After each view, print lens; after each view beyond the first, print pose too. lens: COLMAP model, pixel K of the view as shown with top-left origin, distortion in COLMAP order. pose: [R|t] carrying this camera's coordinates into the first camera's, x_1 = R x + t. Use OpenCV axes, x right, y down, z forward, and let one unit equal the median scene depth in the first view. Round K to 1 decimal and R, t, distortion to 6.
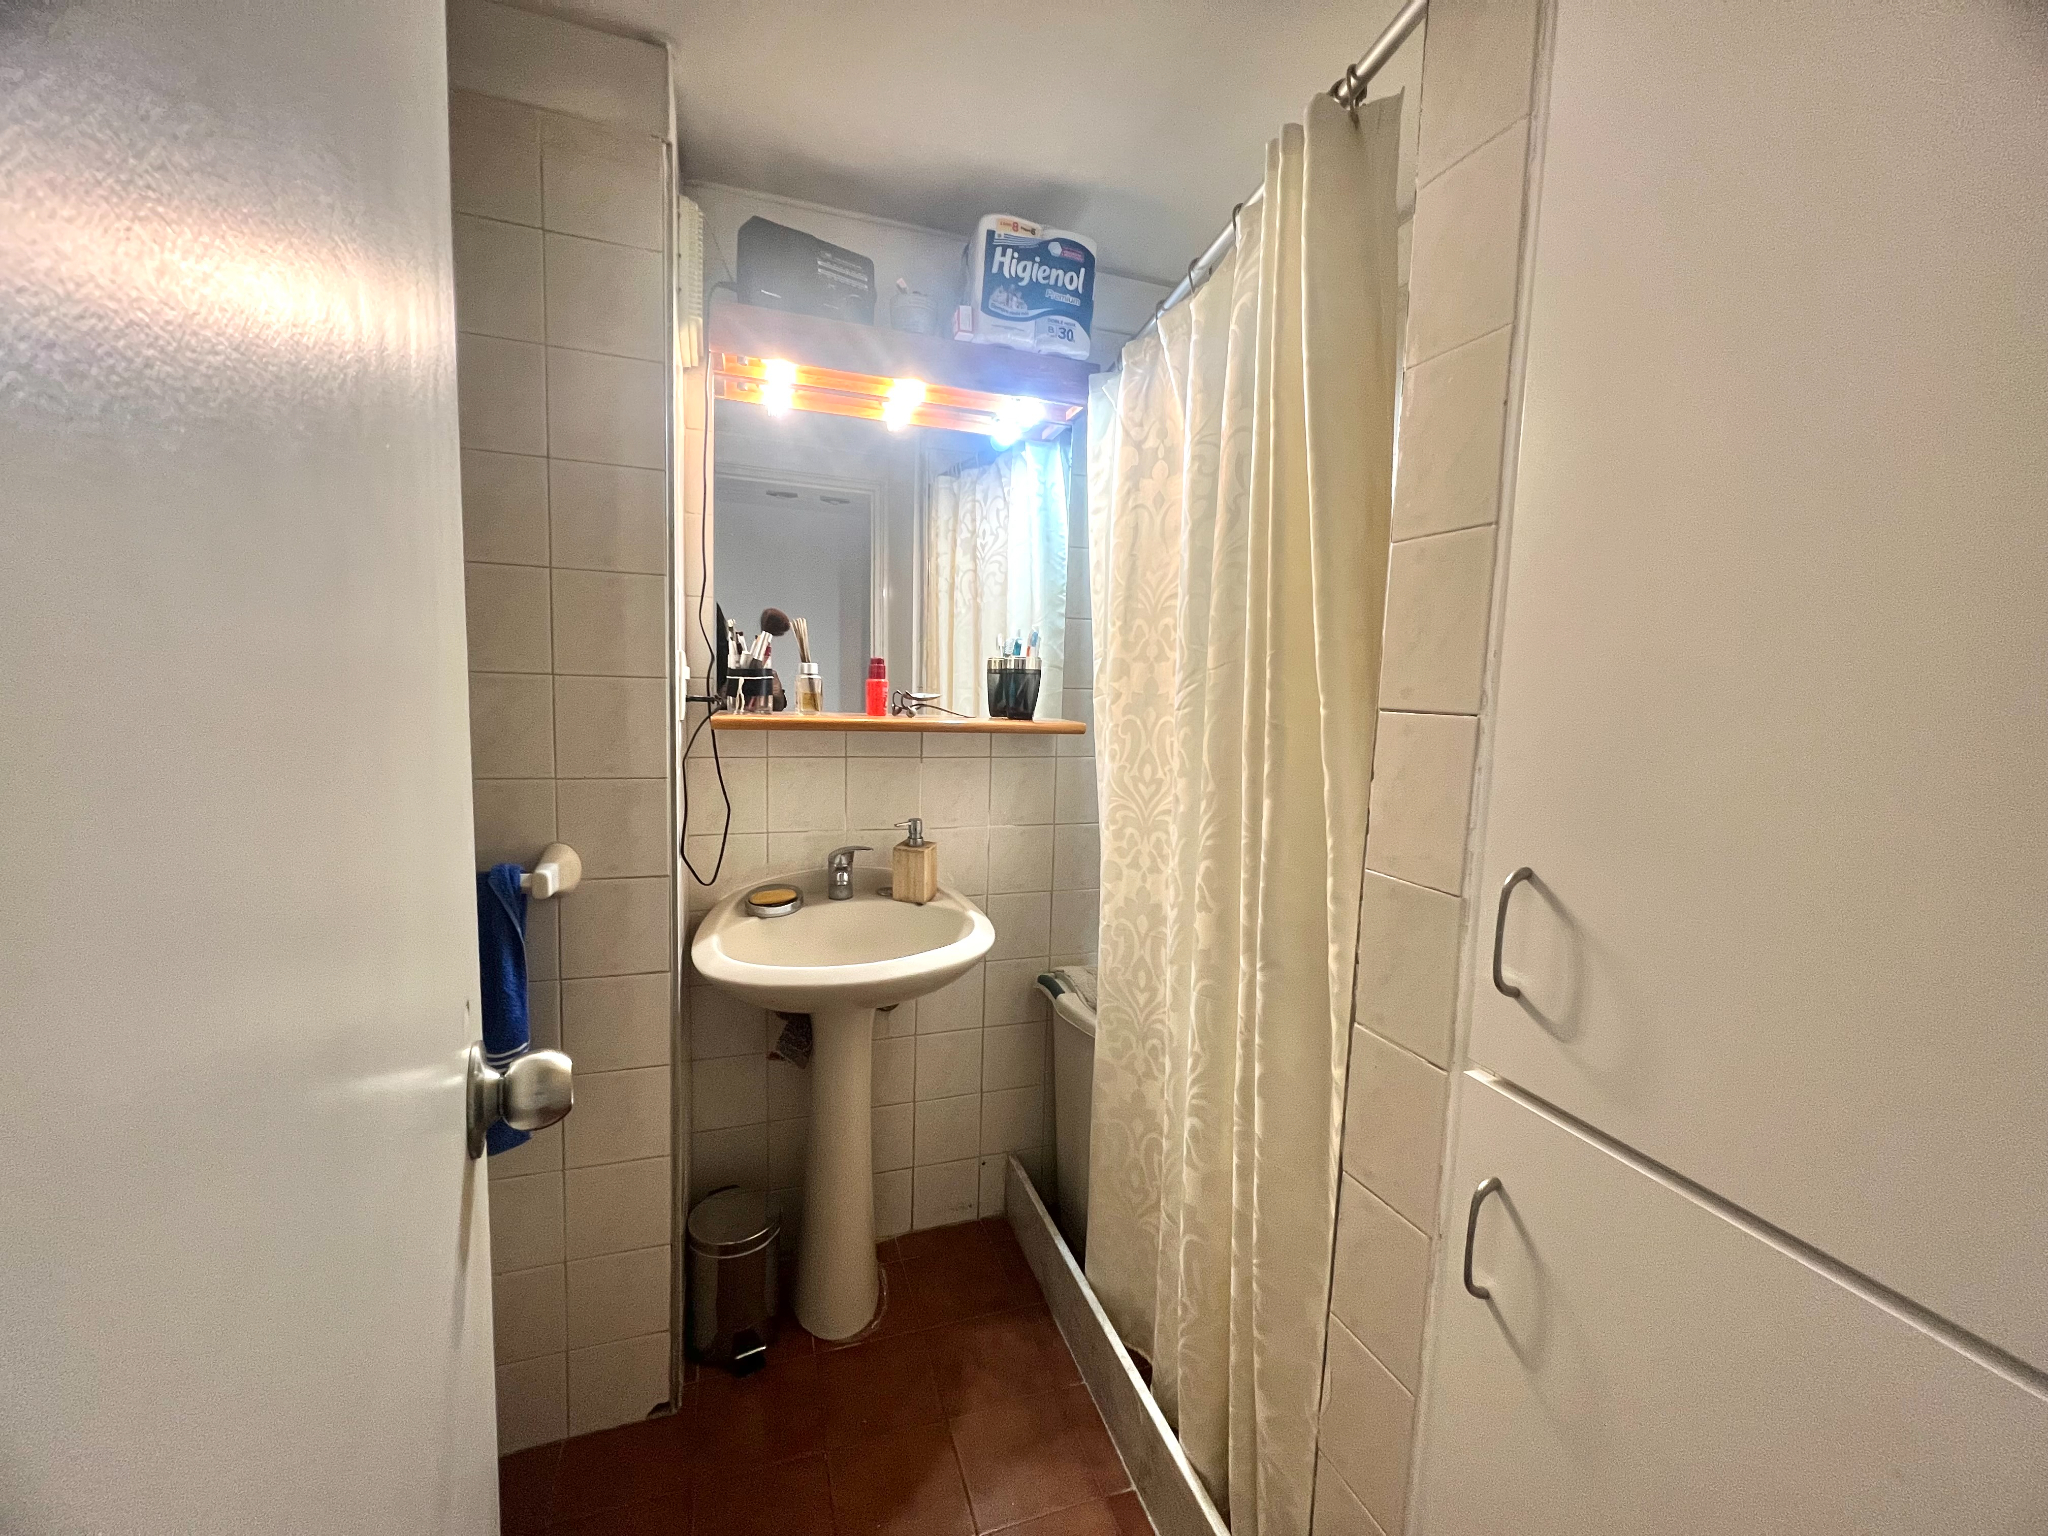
lens RADIAL K [[823.5, 0, 1025.7], [0, 823.5, 765.2], [0, 0, 1]] dist [-0.001769, 0.000199]
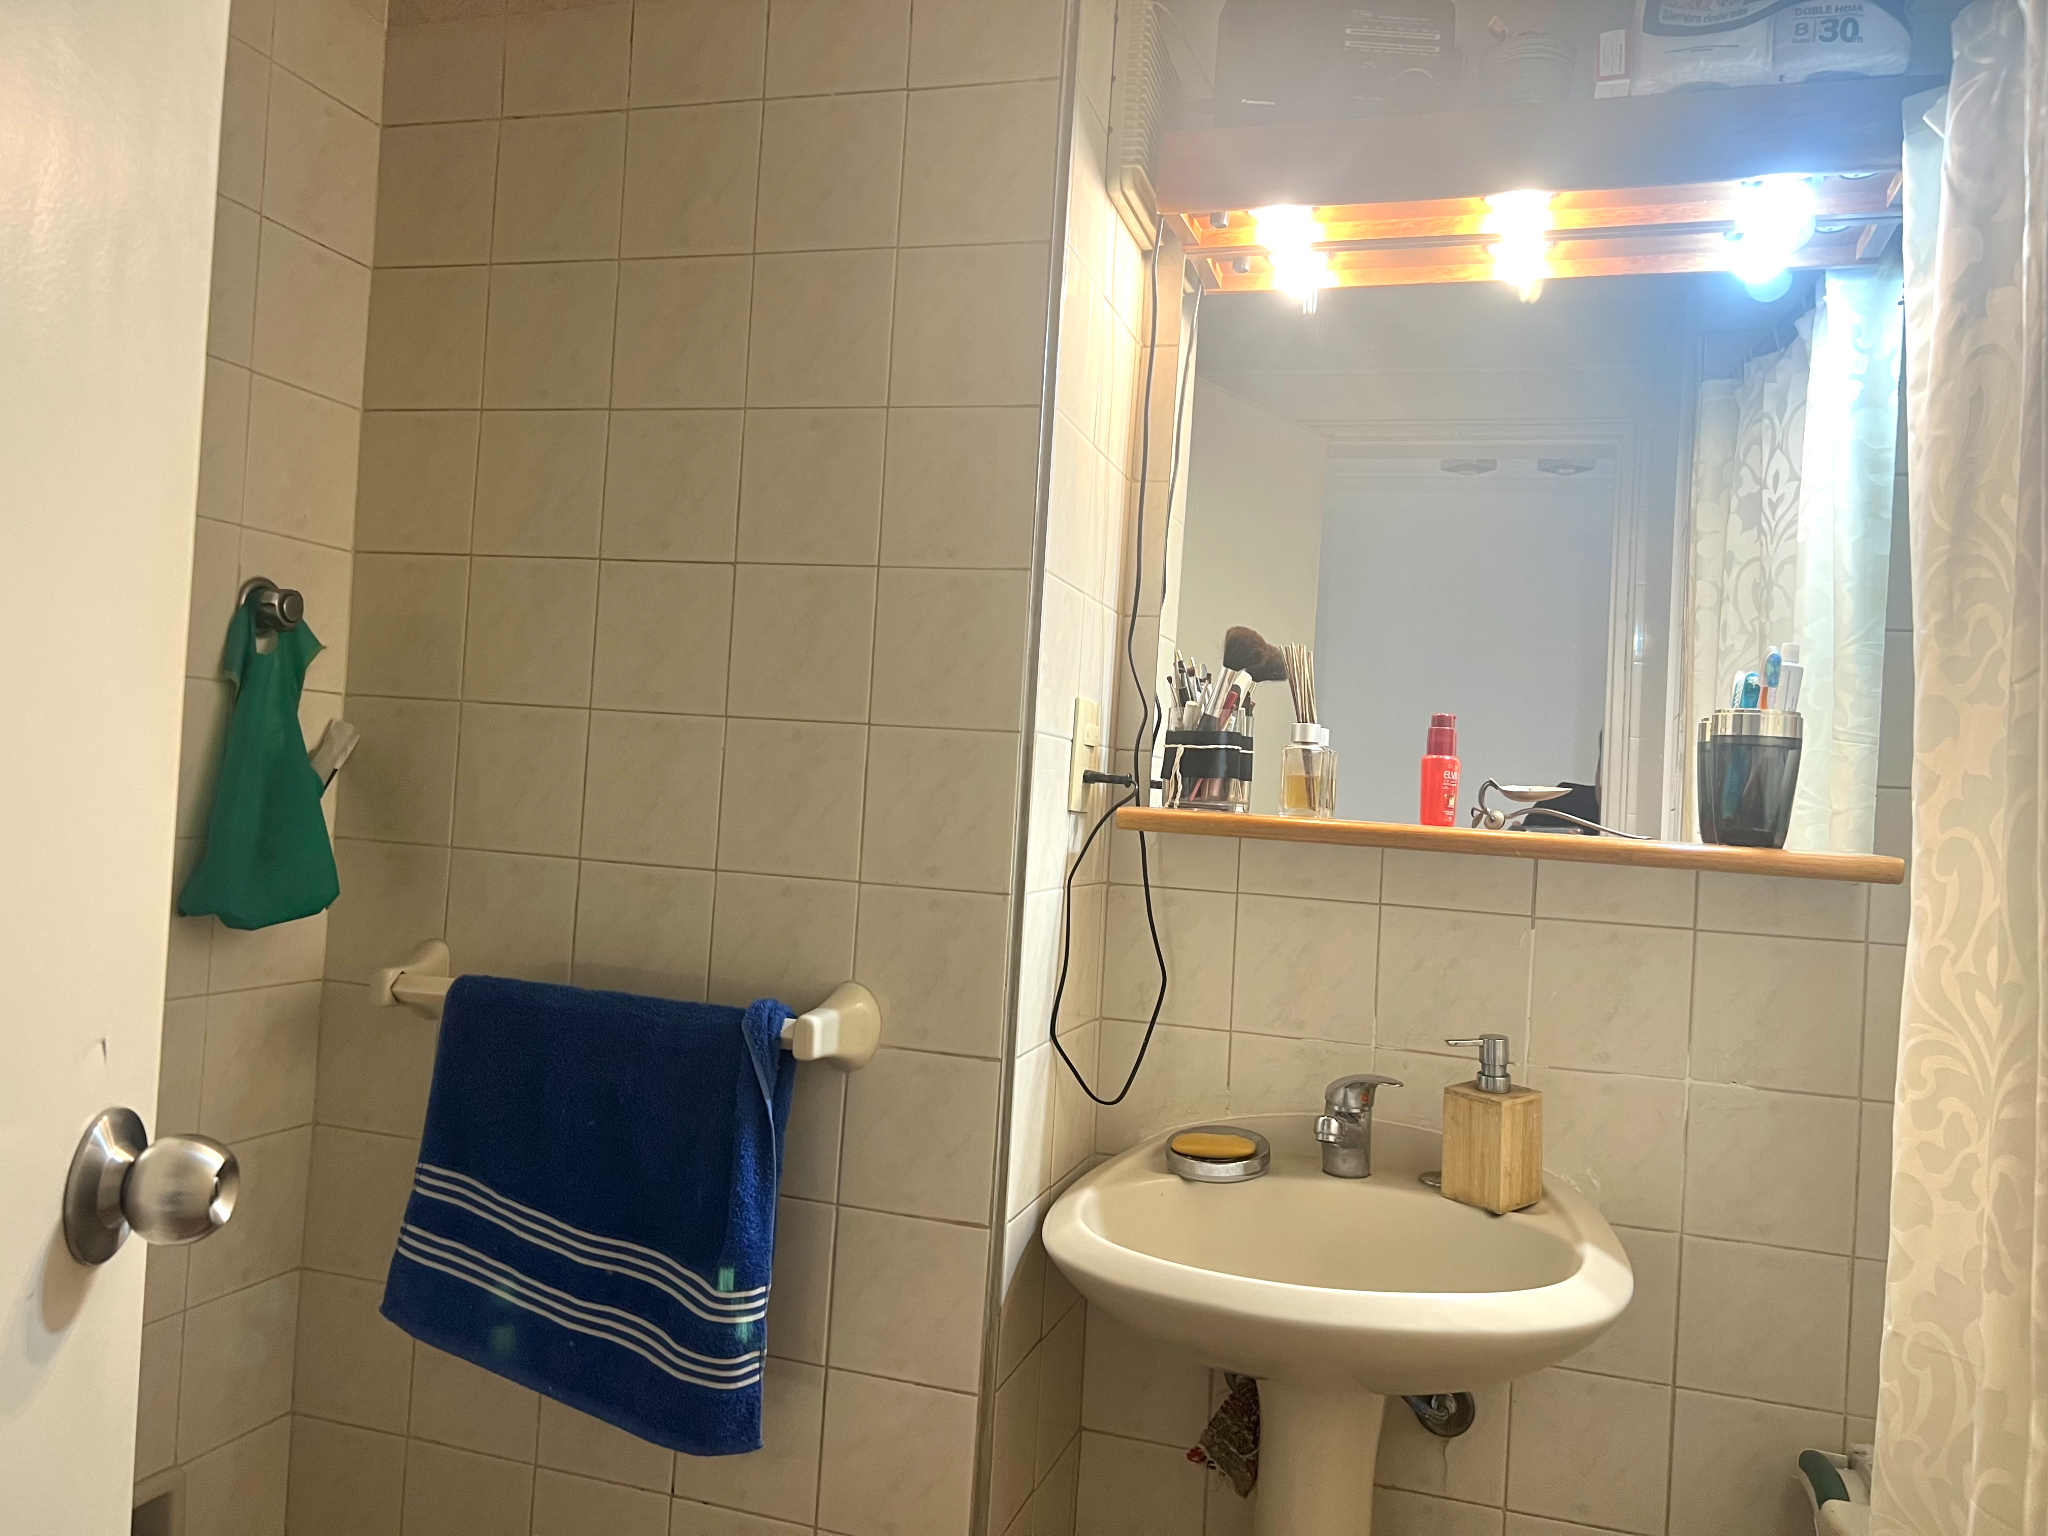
lens RADIAL K [[1562.7, 0, 1014.1], [0, 1562.7, 768.3], [0, 0, 1]] dist [0.027538, -0.033703]
pose [[0.799189, 0.006647, -0.601043, 0.211157], [-0.094992, 0.988770, -0.115373, 0.045128], [0.593526, 0.149299, 0.790845, 0.064846]]
